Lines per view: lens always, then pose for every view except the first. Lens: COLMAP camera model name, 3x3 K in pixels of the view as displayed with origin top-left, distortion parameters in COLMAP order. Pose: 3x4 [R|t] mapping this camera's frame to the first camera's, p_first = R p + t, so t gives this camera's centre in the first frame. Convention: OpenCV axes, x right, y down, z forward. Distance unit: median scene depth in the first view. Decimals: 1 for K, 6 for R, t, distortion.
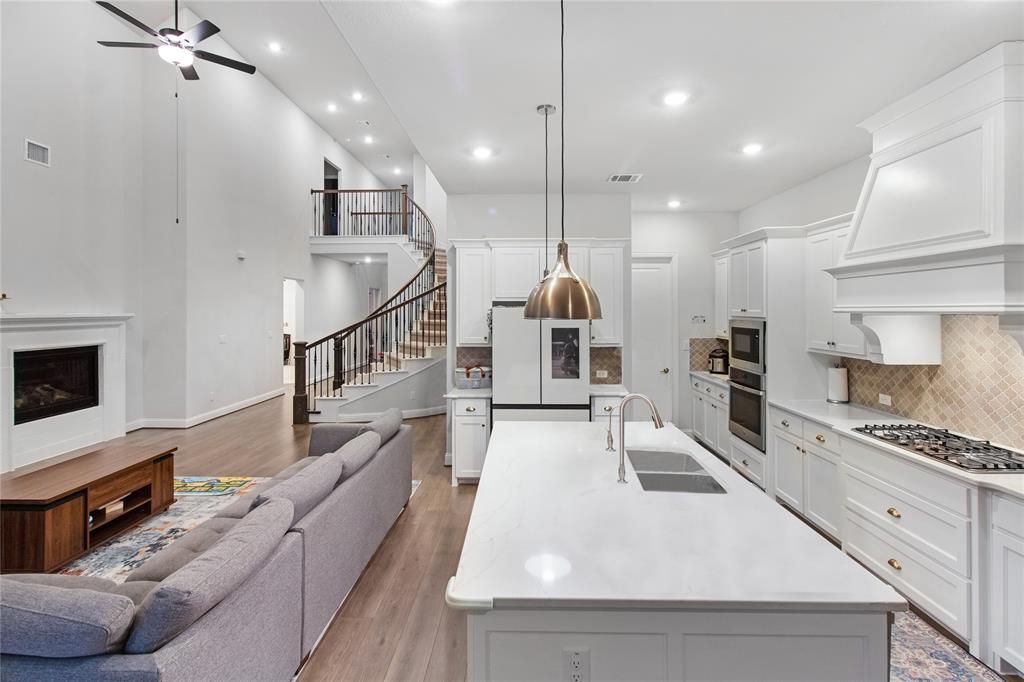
lens RADIAL K [[480.3, 0, 510.7], [0, 480.3, 309.8], [0, 0, 1]] dist [0.000339, -0.000264]
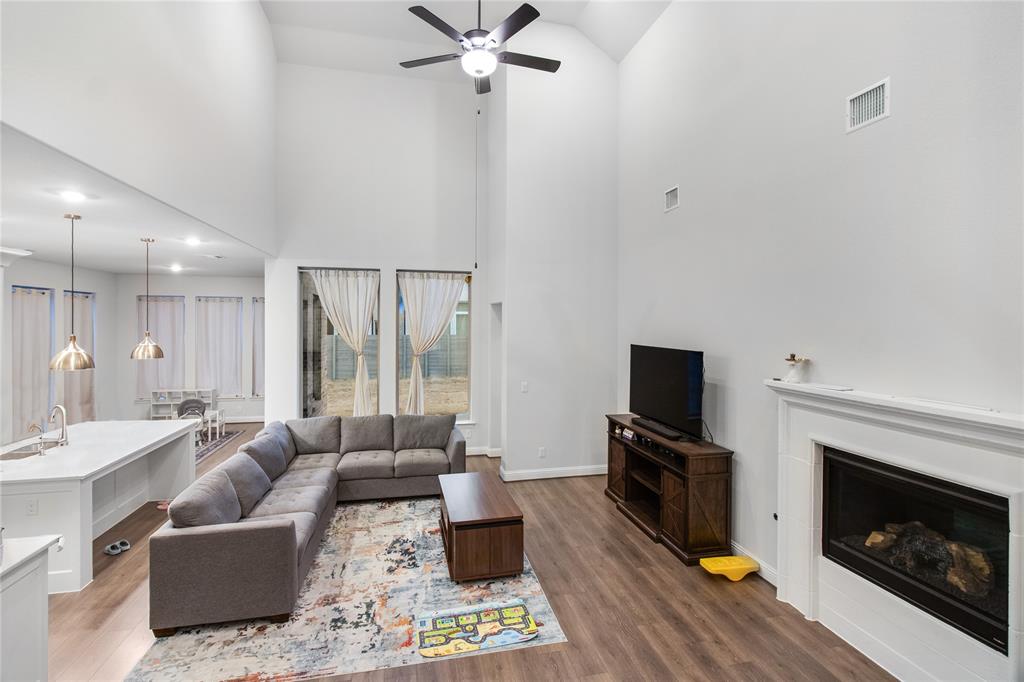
lens RADIAL K [[469.1, 0, 509.9], [0, 469.1, 325.9], [0, 0, 1]] dist [0.001135, 0.000127]
pose [[-0.969457, -0.003219, -0.245242, -0.449828], [-0.003999, 0.999988, 0.002681, -0.069070], [0.245231, 0.003580, -0.969458, 1.459993]]
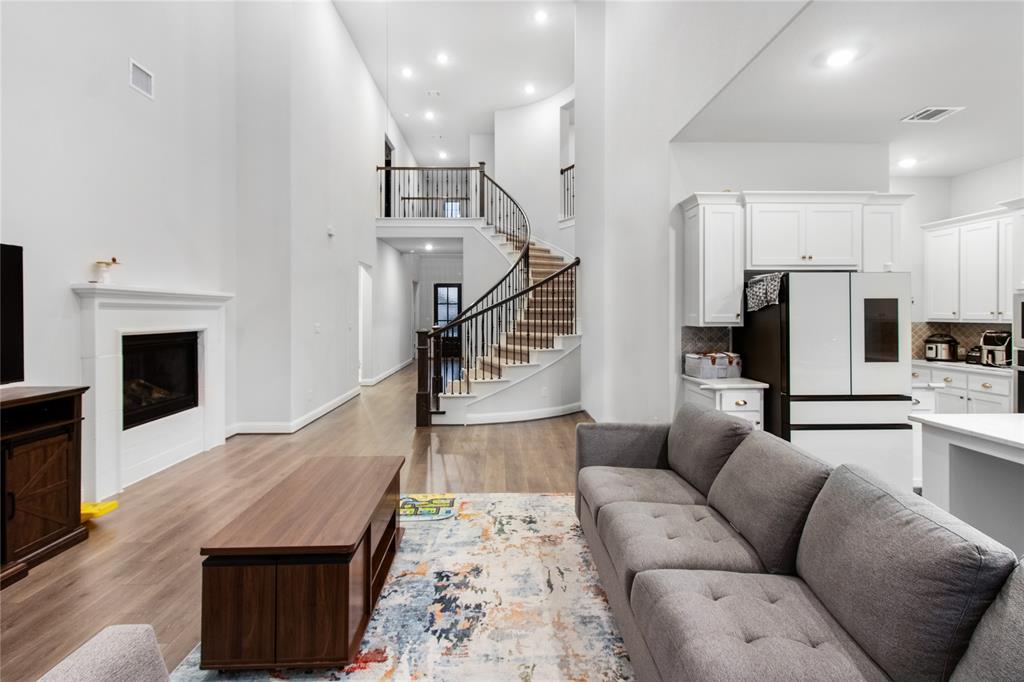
lens RADIAL K [[475.5, 0, 511.0], [0, 475.5, 314.3], [0, 0, 1]] dist [0.000554, -0.000099]
pose [[0.998417, -0.000109, 0.056236, -0.442490], [-0.000001, 0.999998, 0.001955, 0.050932], [-0.056237, -0.001952, 0.998416, 0.204557]]
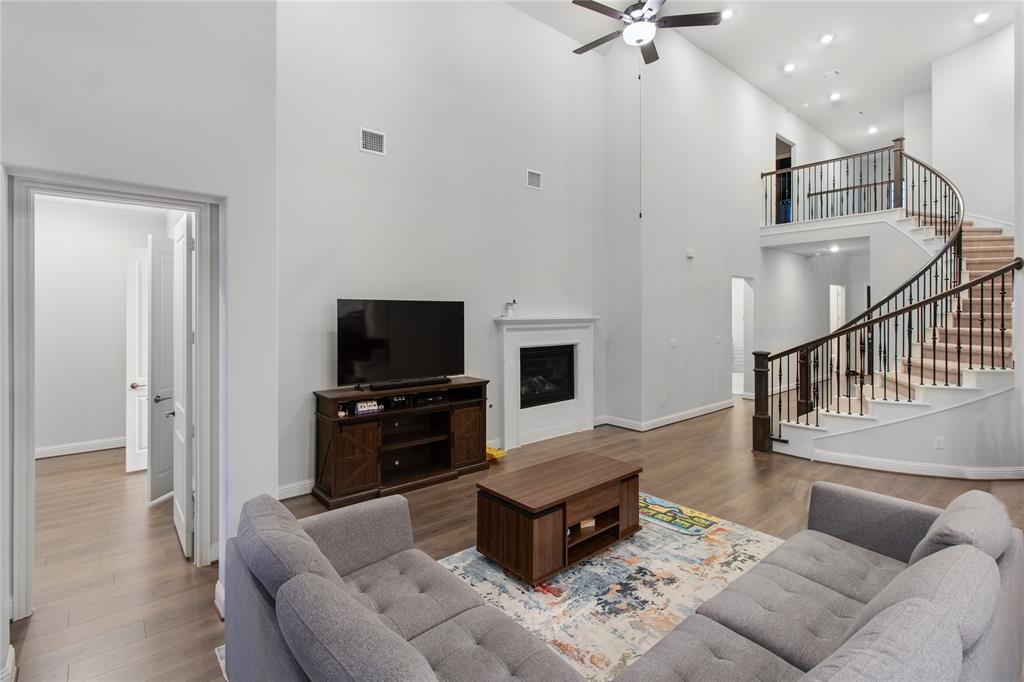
lens RADIAL K [[480.3, 0, 510.7], [0, 480.3, 309.8], [0, 0, 1]] dist [0.000339, -0.000264]
pose [[0.668072, -0.002759, -0.744092, -0.149780], [0.001257, 0.999996, -0.002580, -0.004358], [0.744096, 0.000788, 0.668072, 0.172610]]
